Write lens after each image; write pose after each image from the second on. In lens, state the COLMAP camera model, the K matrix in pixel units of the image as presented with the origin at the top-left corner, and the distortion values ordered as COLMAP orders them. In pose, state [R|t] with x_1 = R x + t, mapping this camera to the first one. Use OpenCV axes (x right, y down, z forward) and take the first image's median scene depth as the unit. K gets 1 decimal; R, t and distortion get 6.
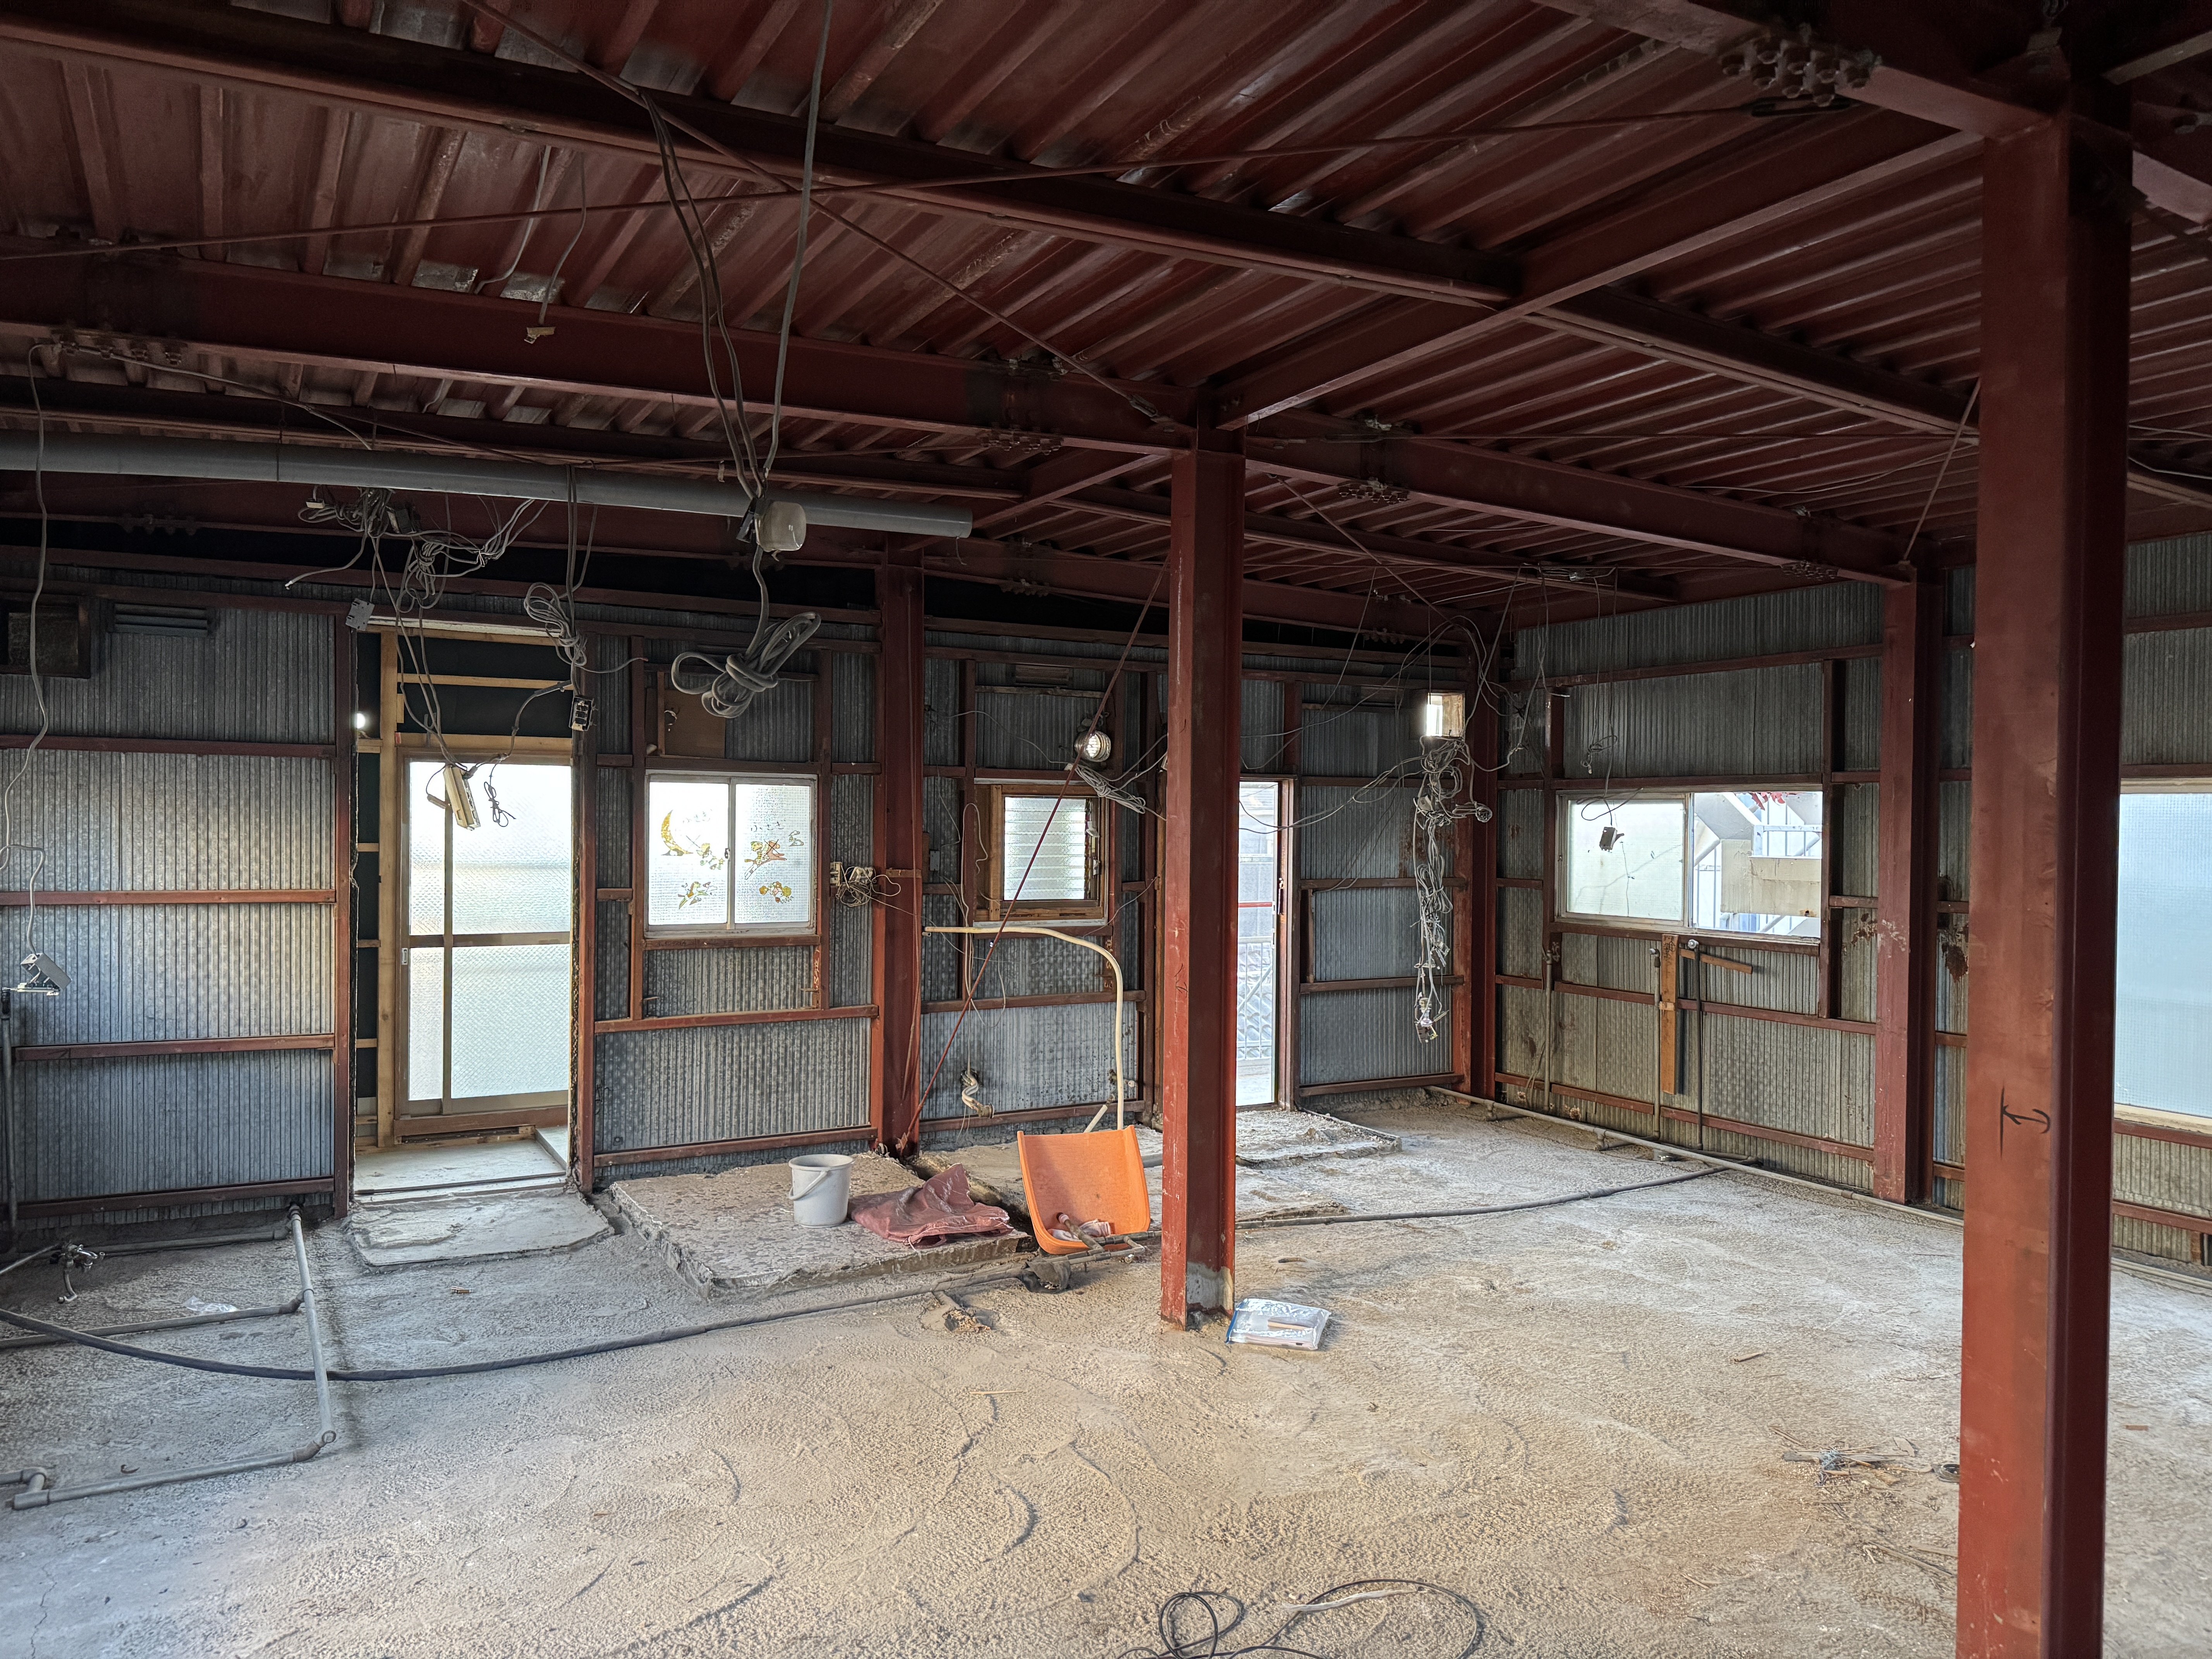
lens RADIAL K [[1529.4, 0, 1106.0], [0, 1529.4, 829.5], [0, 0, 1]] dist [0.003308, 0.001155]
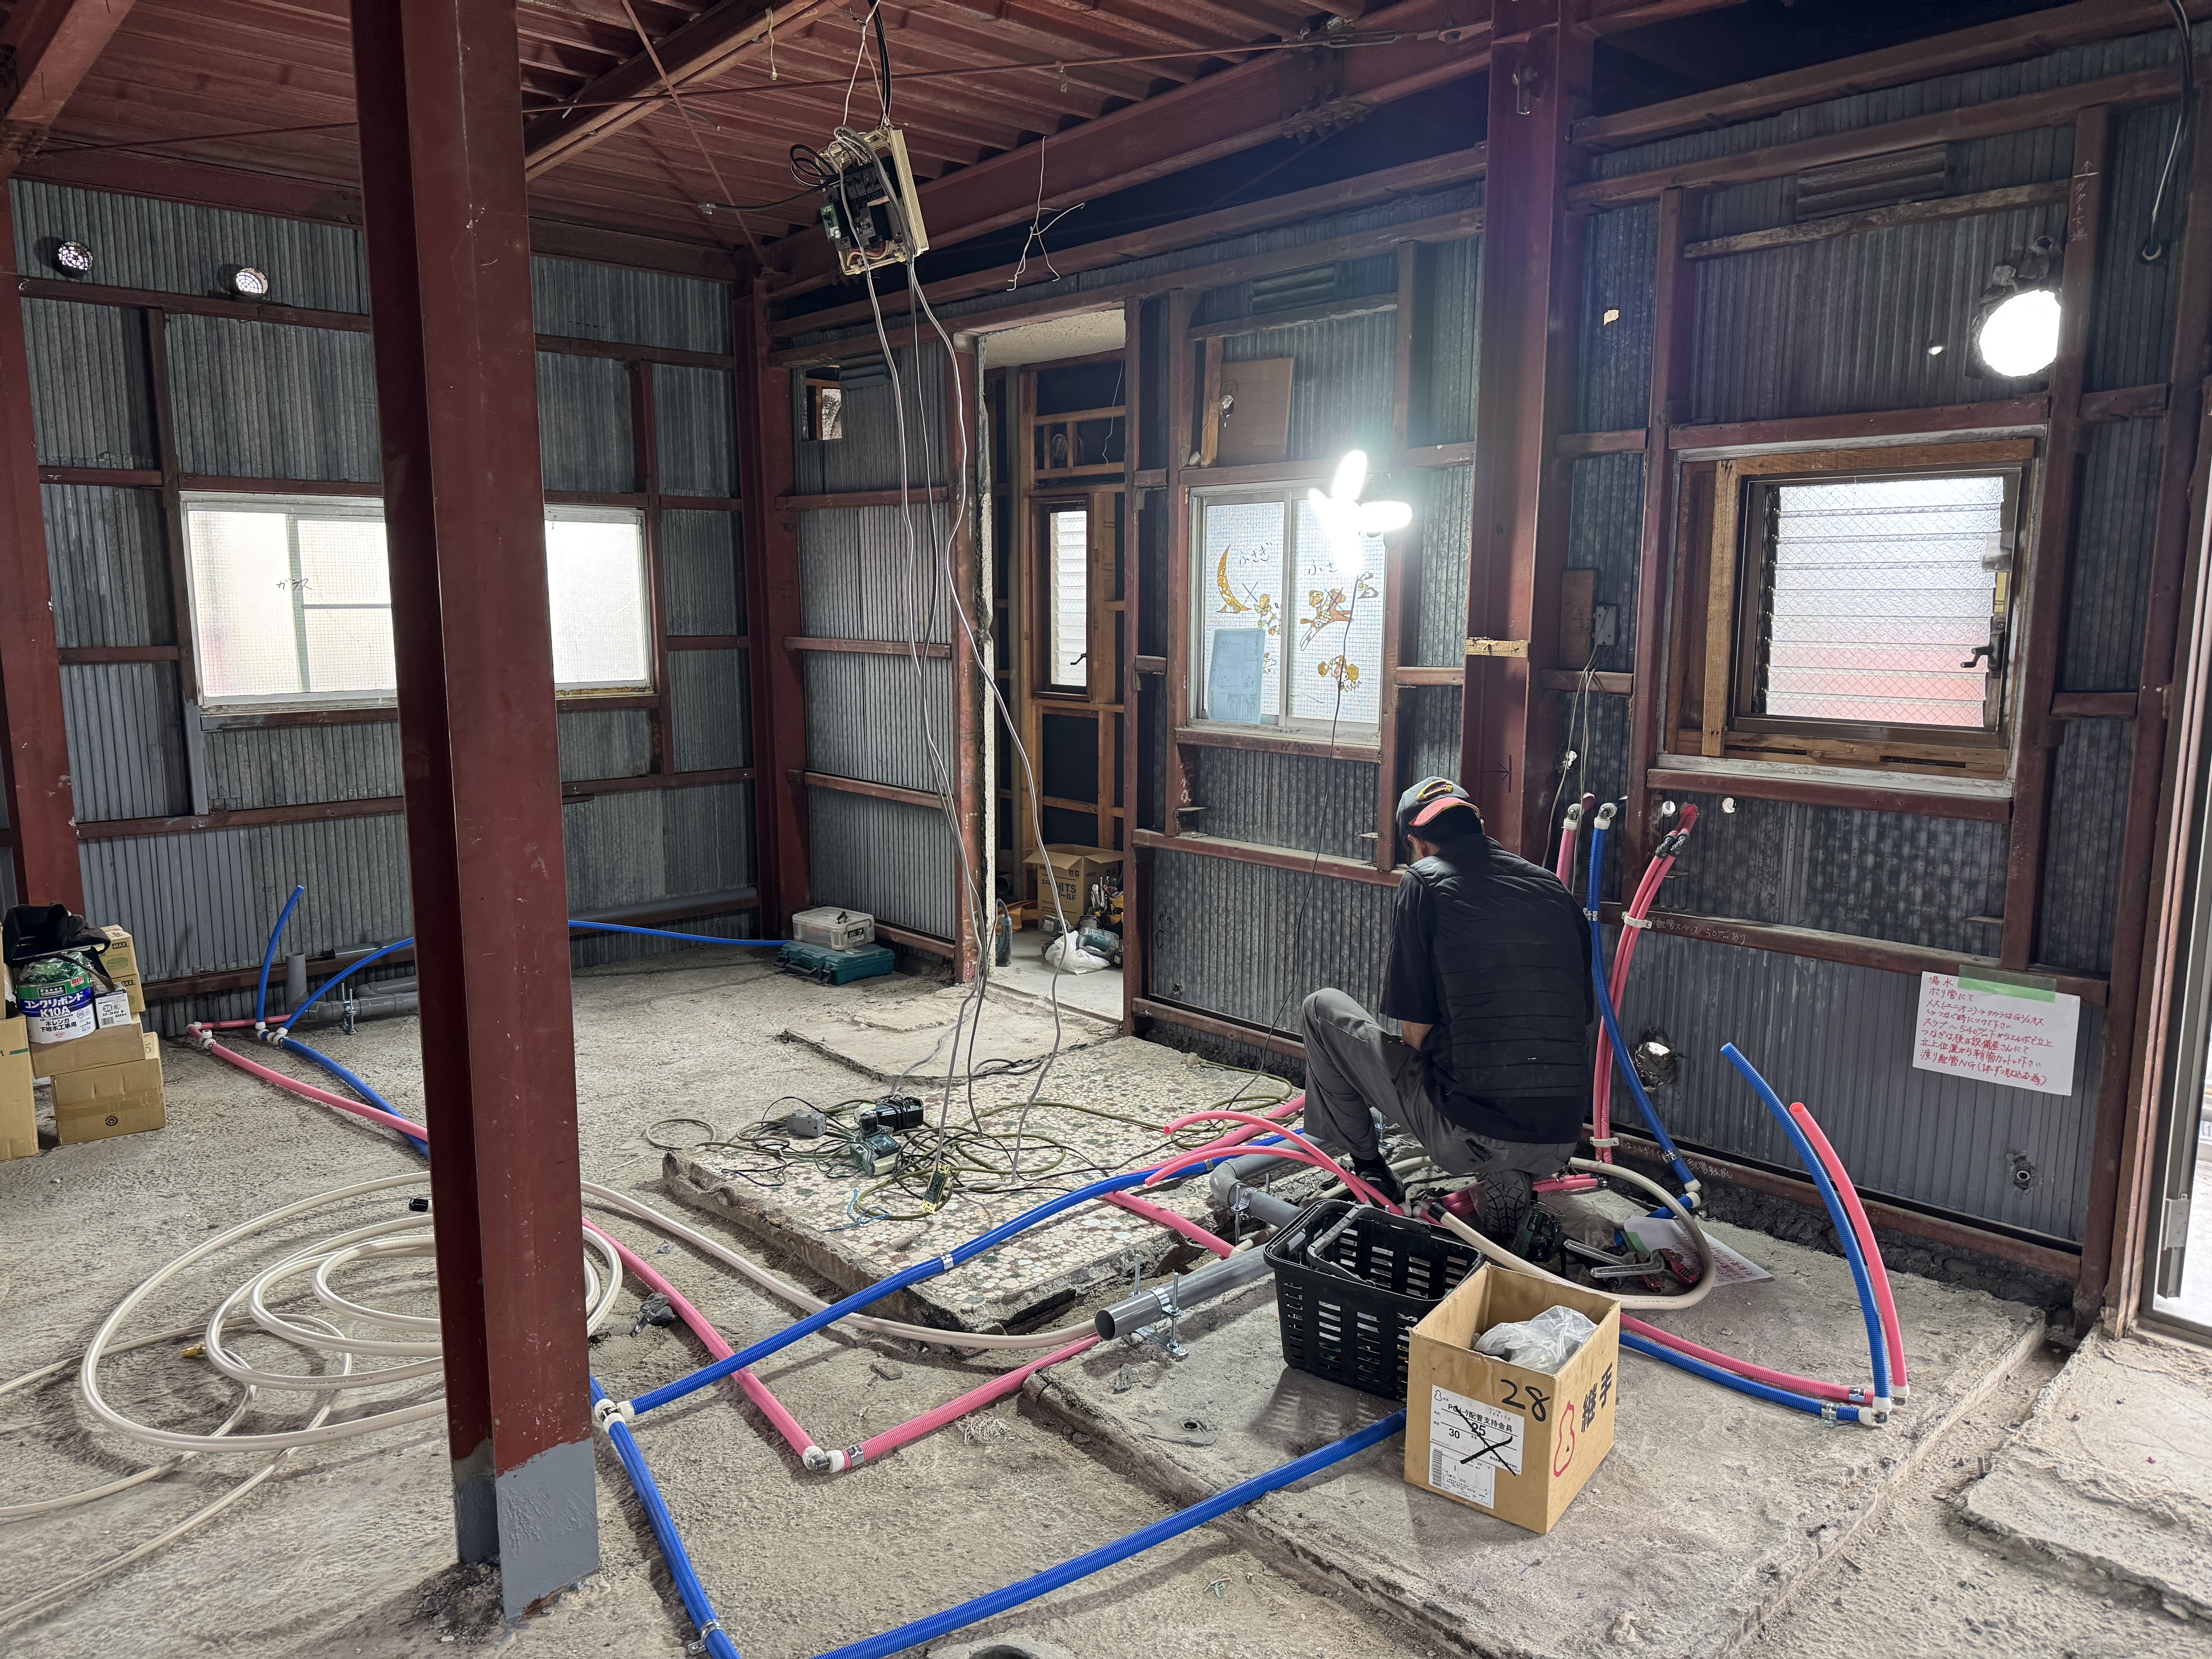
lens RADIAL K [[1529.4, 0, 1106.0], [0, 1529.4, 829.5], [0, 0, 1]] dist [0.003308, 0.001155]
pose [[0.171116, 0.144238, -0.974636, 0.389494], [0.013257, 0.988799, 0.148661, 0.010072], [0.985162, -0.038359, 0.167287, 0.800825]]
